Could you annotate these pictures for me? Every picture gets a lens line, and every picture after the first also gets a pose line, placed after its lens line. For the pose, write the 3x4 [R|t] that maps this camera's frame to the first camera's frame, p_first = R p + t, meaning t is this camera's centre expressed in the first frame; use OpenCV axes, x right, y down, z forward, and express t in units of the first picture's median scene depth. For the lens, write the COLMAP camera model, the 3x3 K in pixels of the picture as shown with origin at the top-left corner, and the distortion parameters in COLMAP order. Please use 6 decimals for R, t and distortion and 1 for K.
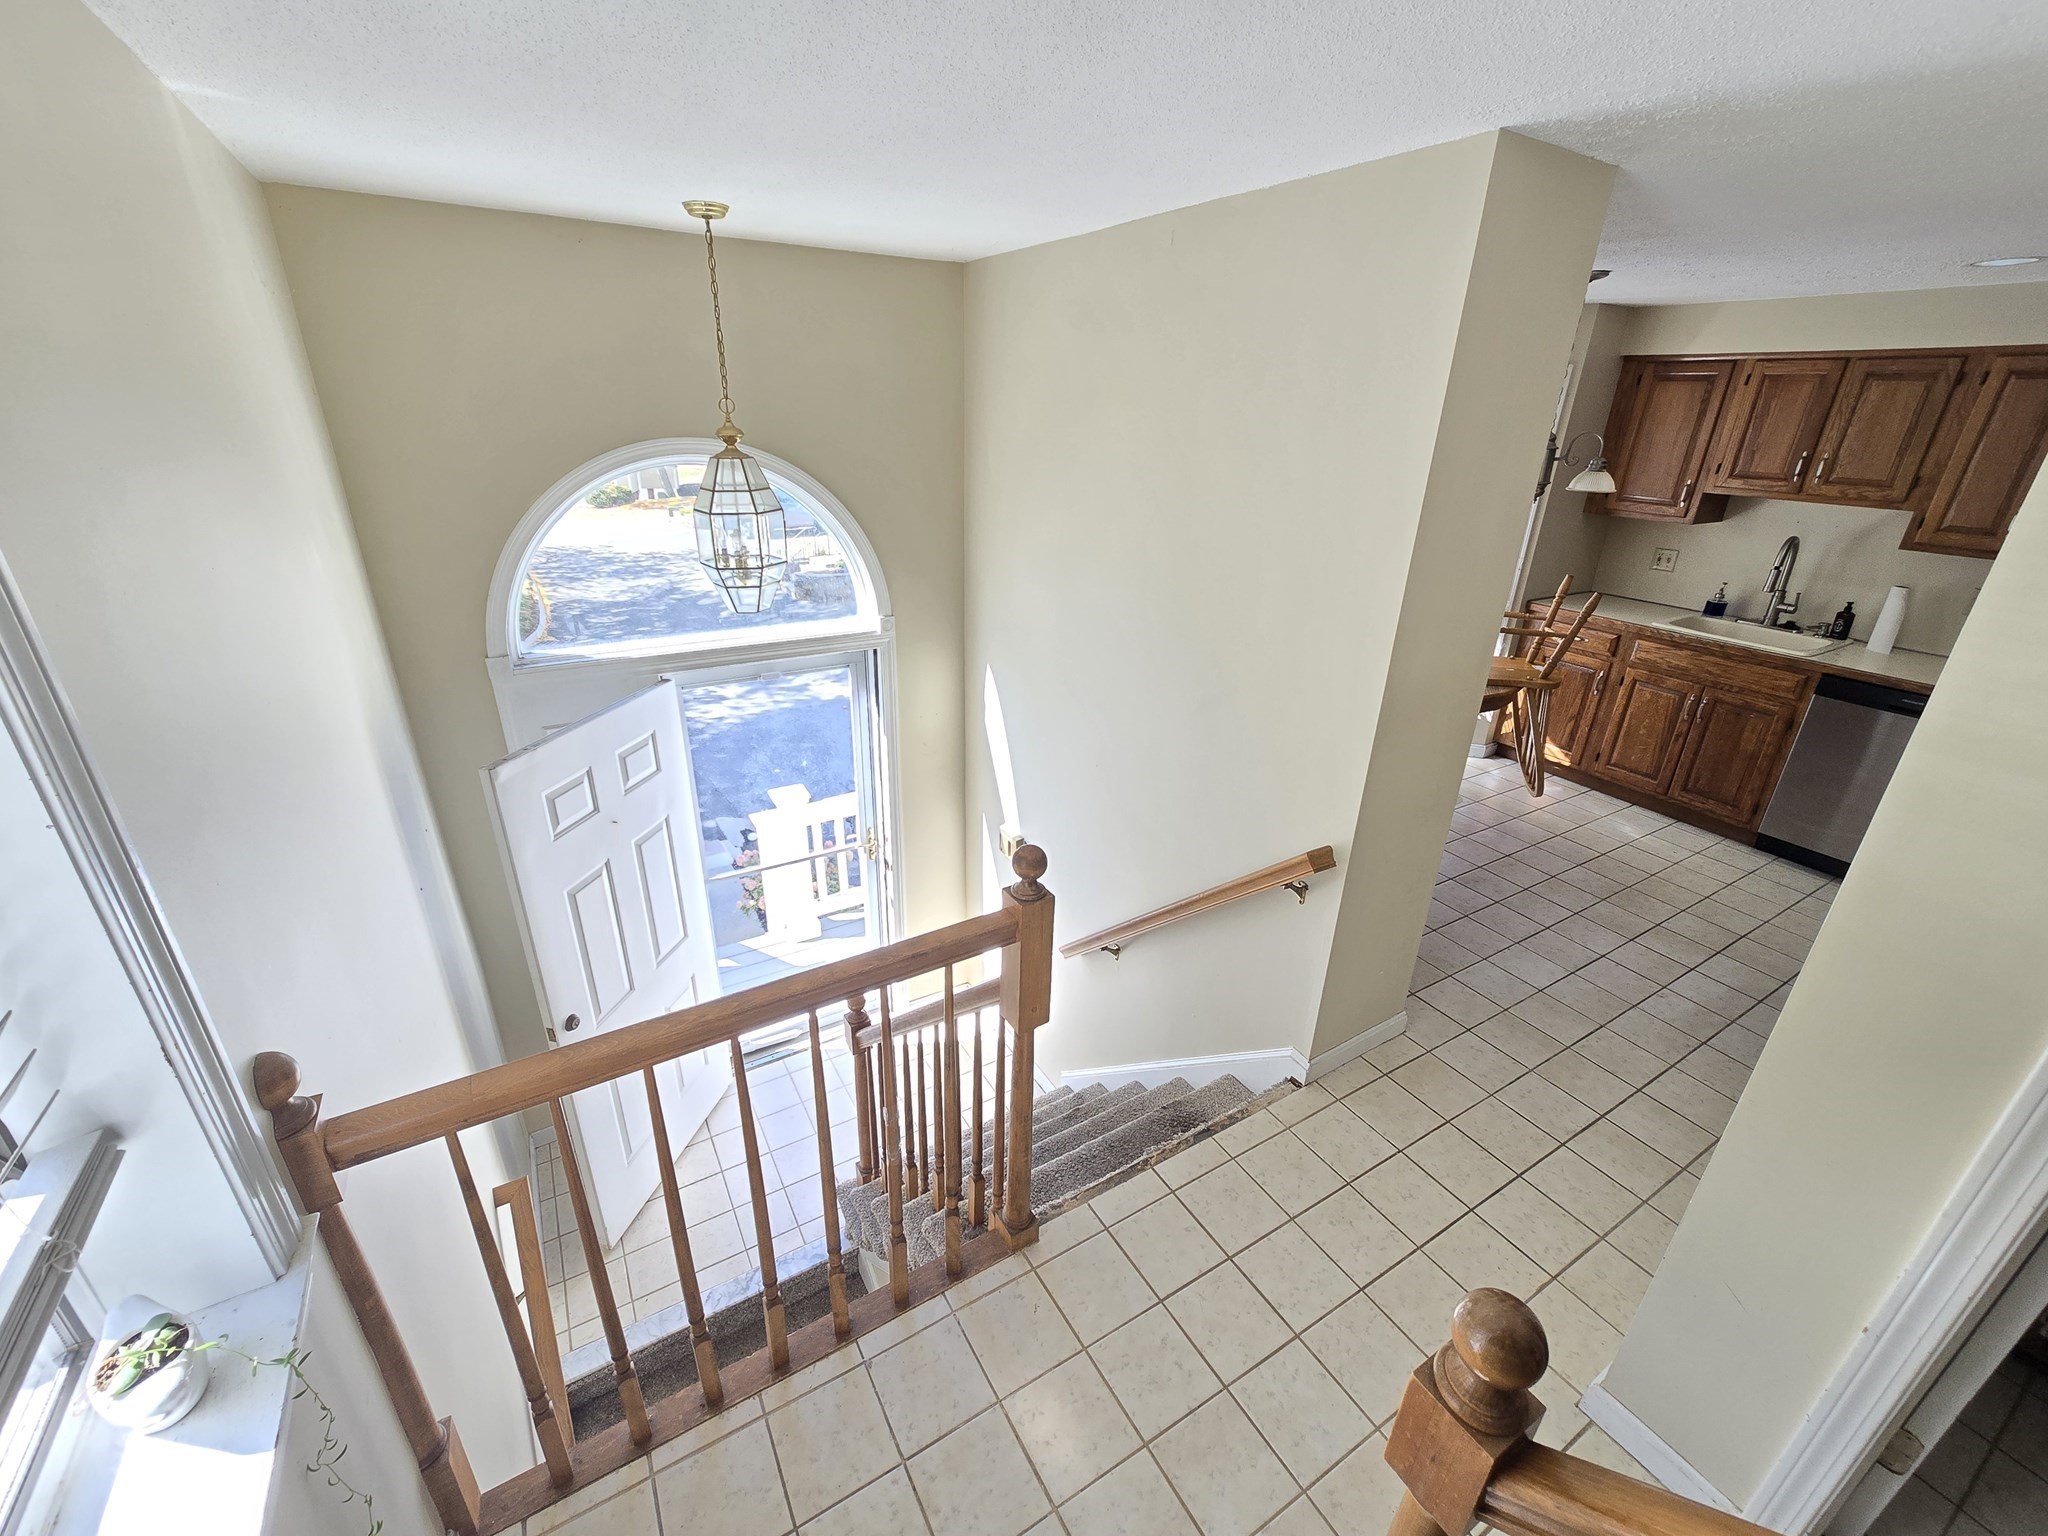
lens RADIAL K [[837.2, 0, 1025.1], [0, 837.2, 764.6], [0, 0, 1]] dist [-0.003778, 0.001584]
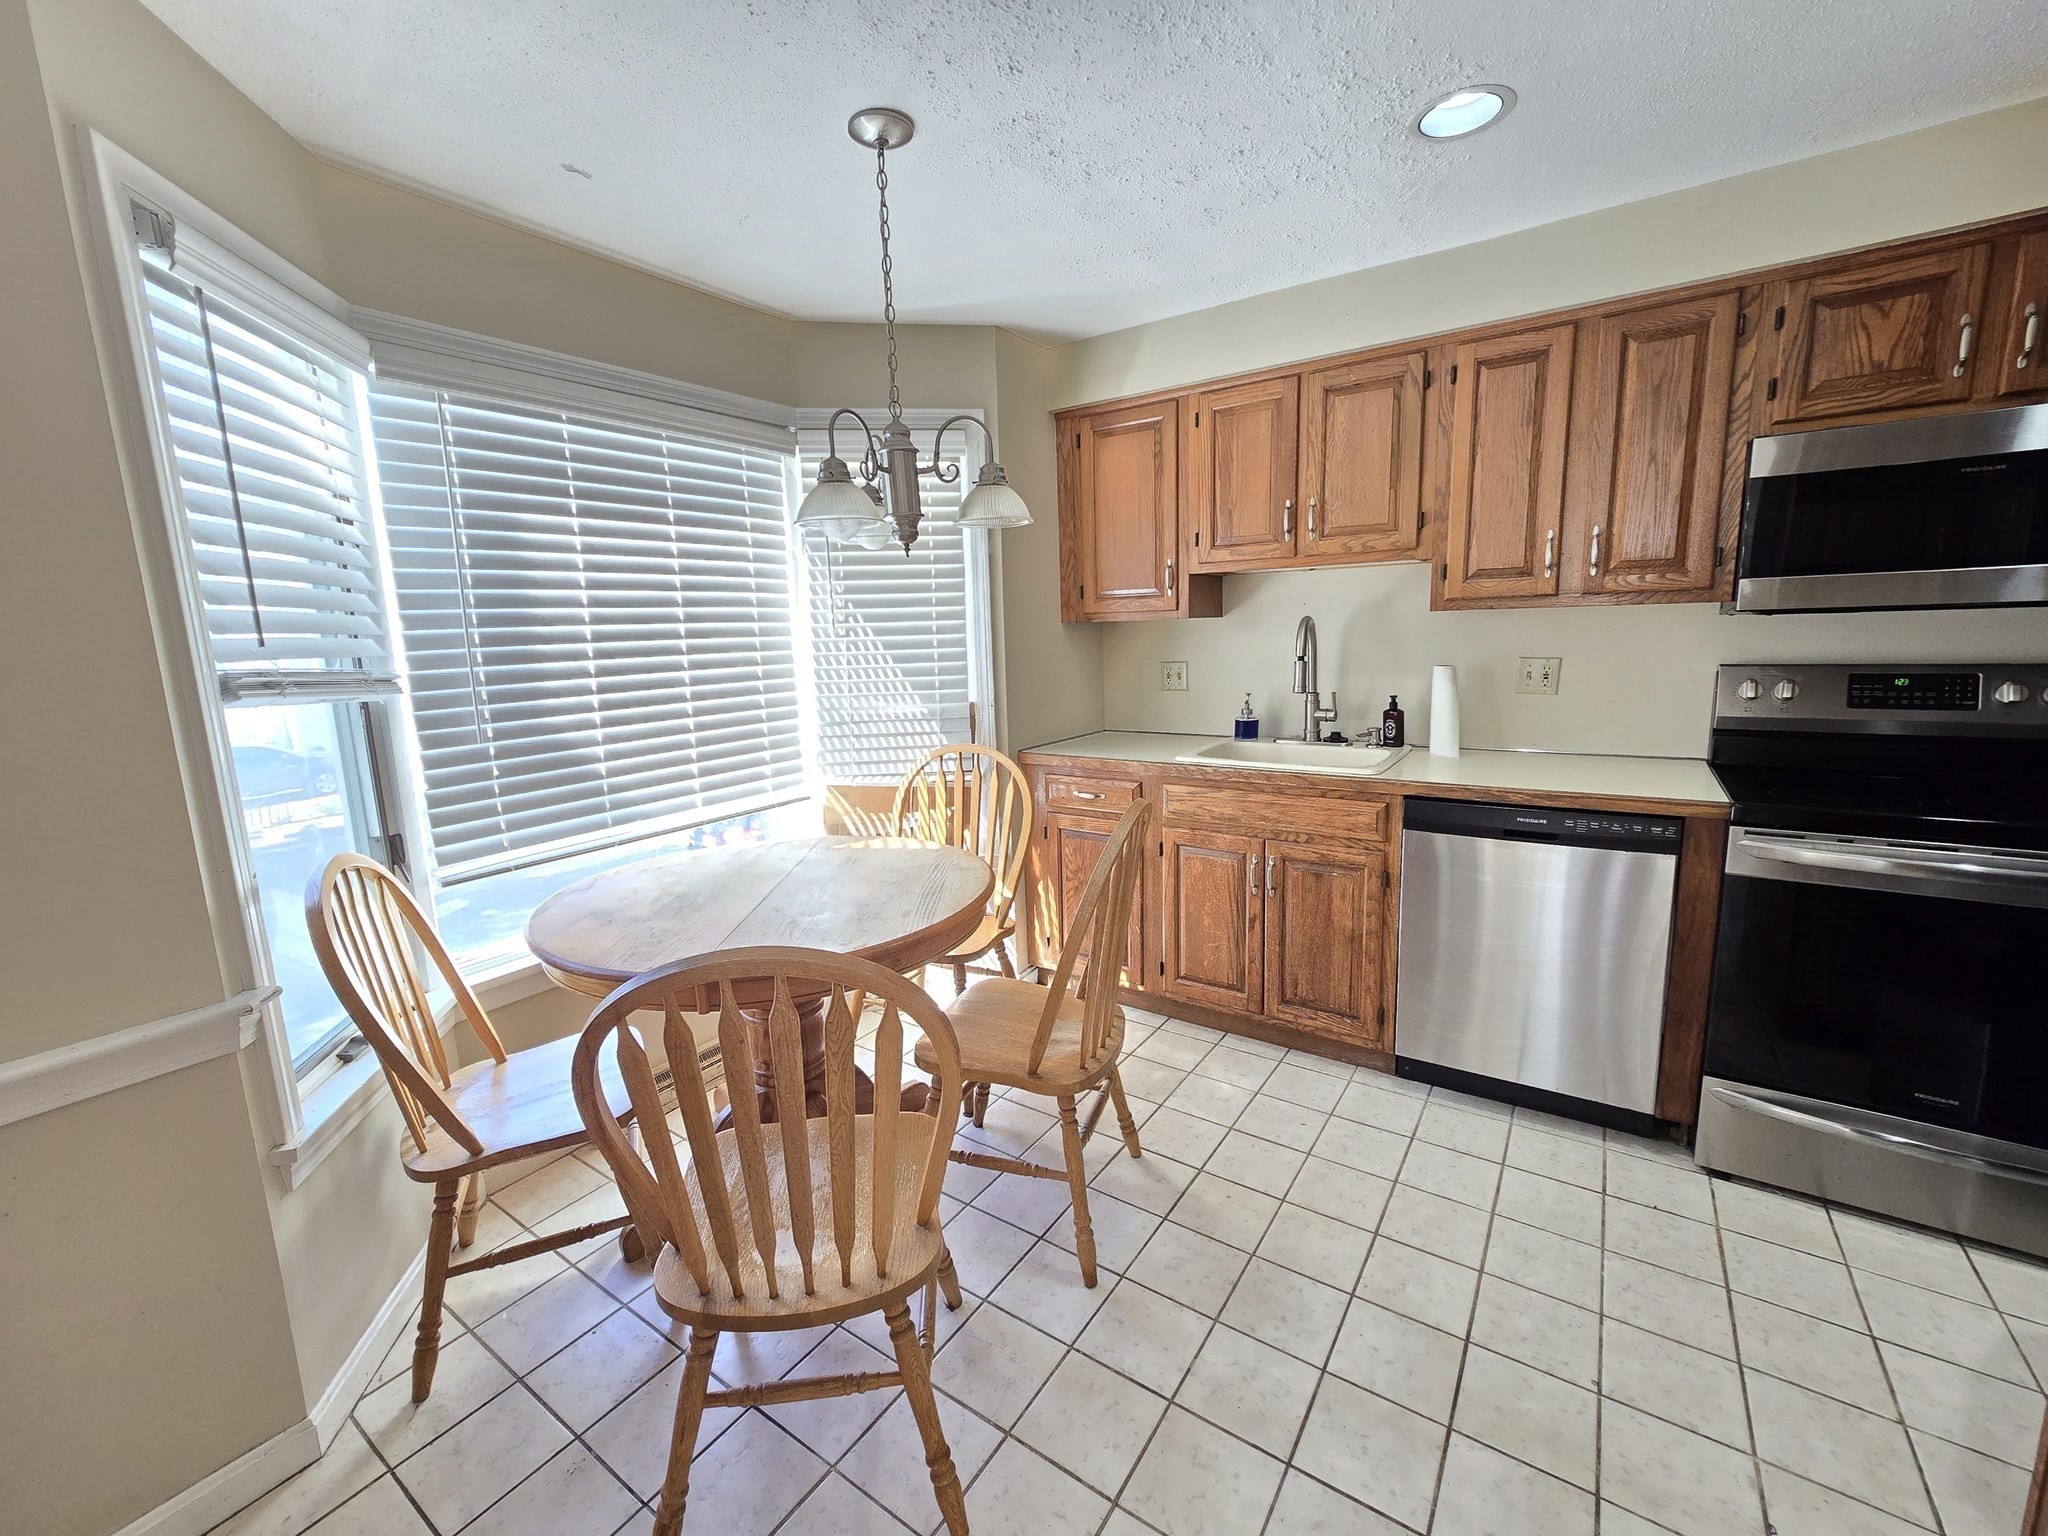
lens RADIAL K [[837.2, 0, 1022.7], [0, 837.2, 762.4], [0, 0, 1]] dist [-0.003778, 0.001584]
pose [[0.908331, -0.117772, 0.401328, 0.393037], [0.213164, 0.955920, -0.201938, -0.060569], [-0.359855, 0.268975, 0.893396, 0.475758]]
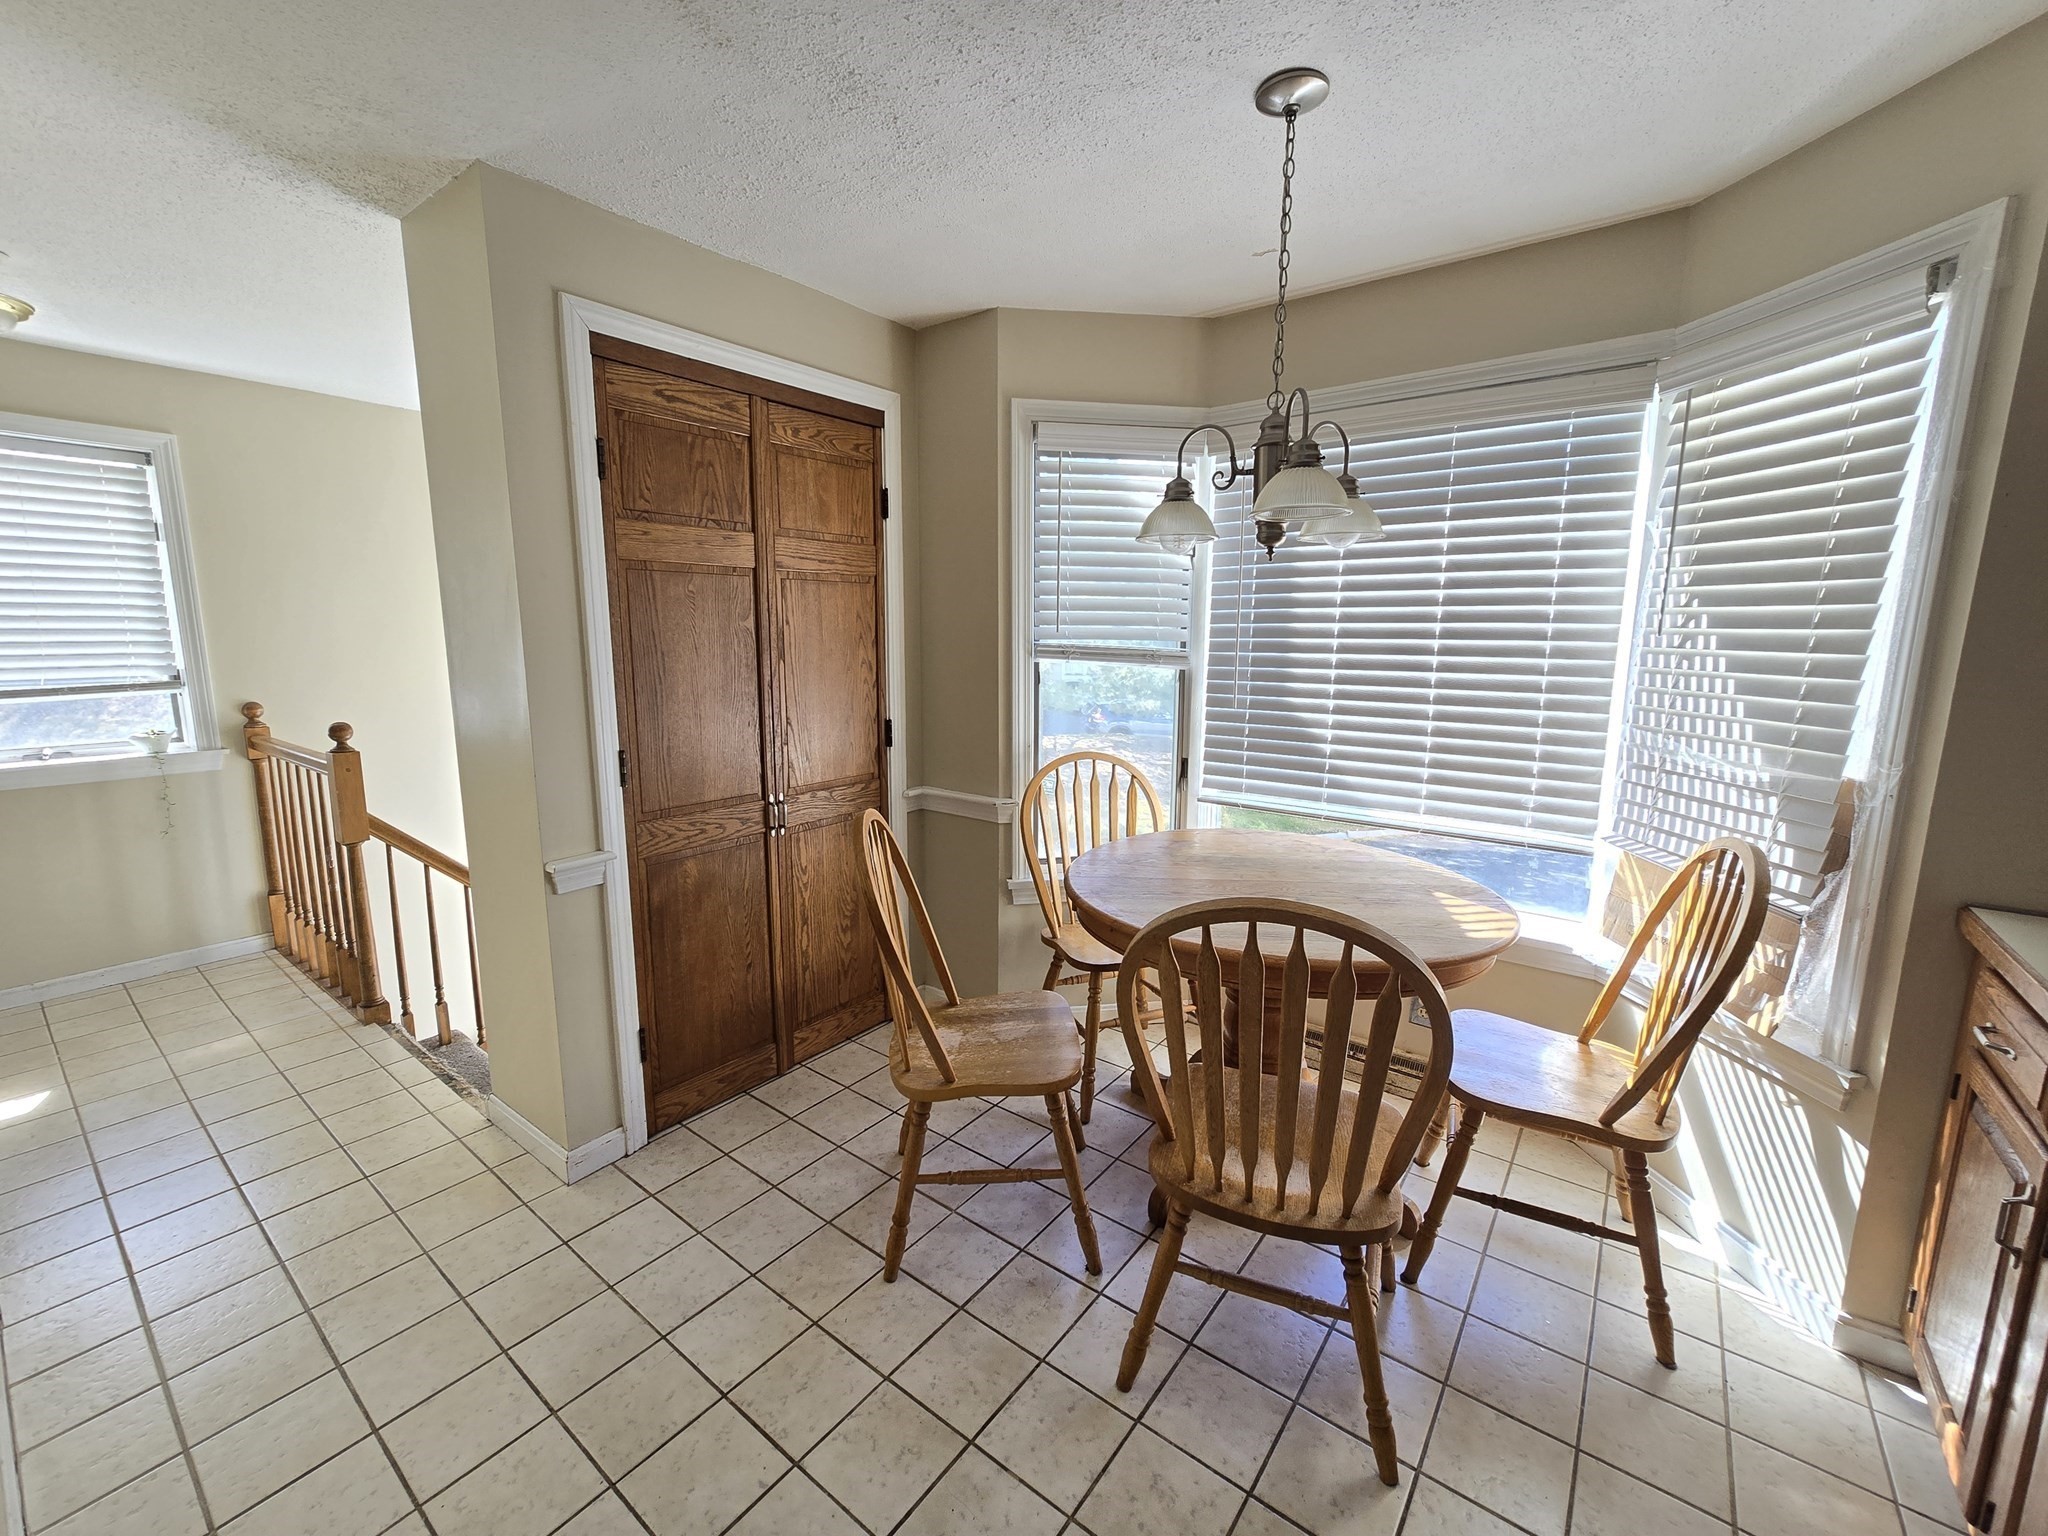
lens RADIAL K [[837.2, 0, 1020.2], [0, 837.2, 765.3], [0, 0, 1]] dist [-0.003778, 0.001584]
pose [[0.373461, 0.130949, -0.918357, 0.899185], [-0.363904, 0.931313, -0.015189, -0.129154], [0.853288, 0.339866, 0.395462, 0.645113]]
